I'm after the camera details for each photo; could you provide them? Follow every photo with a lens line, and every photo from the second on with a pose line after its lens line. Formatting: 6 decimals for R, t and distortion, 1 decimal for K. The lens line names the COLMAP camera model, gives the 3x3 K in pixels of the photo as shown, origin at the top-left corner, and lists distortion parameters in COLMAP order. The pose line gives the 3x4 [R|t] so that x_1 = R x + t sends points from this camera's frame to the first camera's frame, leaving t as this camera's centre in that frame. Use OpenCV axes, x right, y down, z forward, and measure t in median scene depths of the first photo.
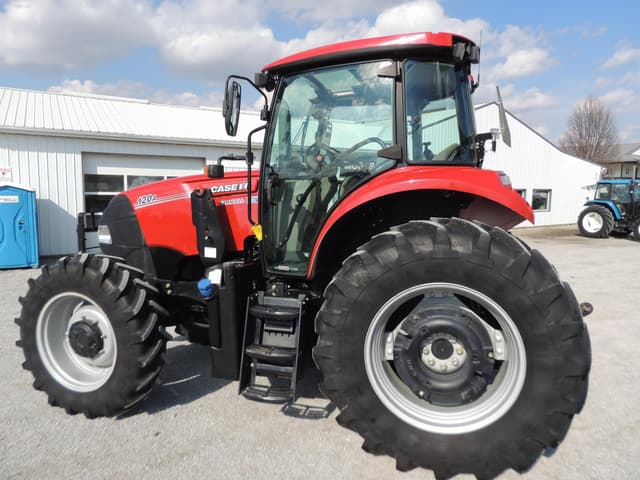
lens RADIAL K [[457.1, 0, 320.0], [0, 457.1, 240.0], [0, 0, 1]] dist [-0.003582, -0.002473]
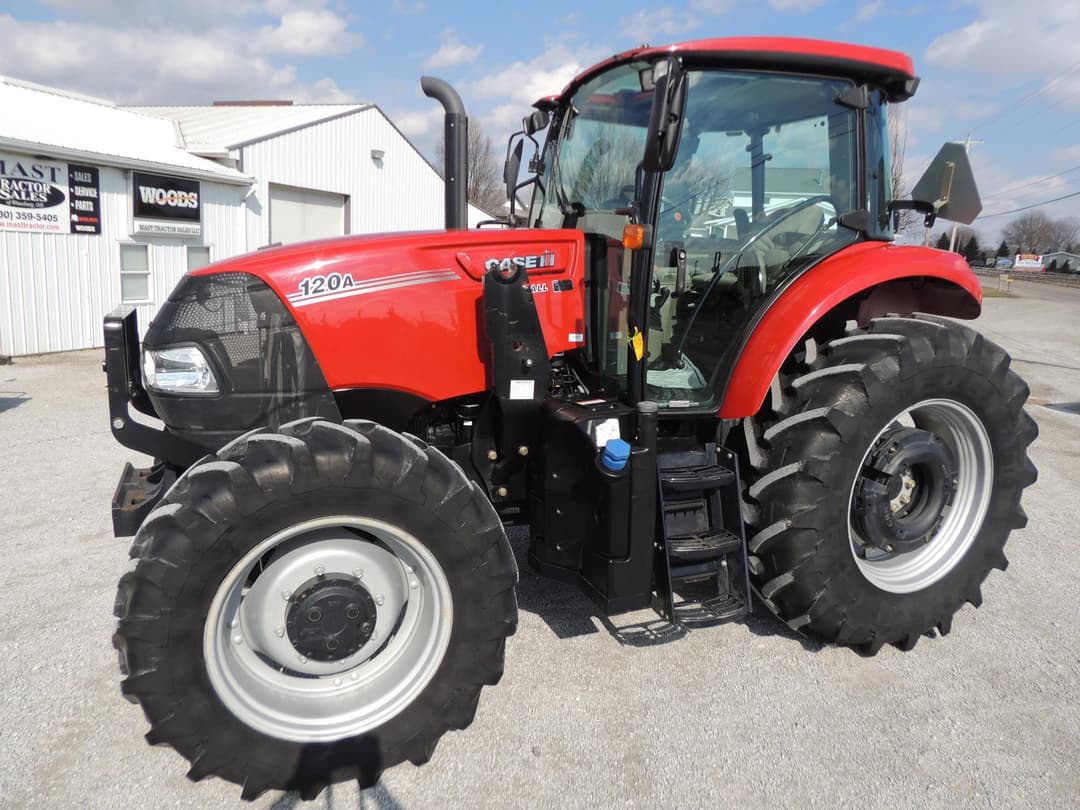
lens RADIAL K [[771.3, 0, 540.0], [0, 771.3, 405.0], [0, 0, 1]] dist [-0.003582, -0.002473]
pose [[0.755983, -0.105444, 0.646043, -0.868824], [0.044004, 0.992895, 0.110562, -0.056210], [-0.653111, -0.055155, 0.755251, 0.364108]]
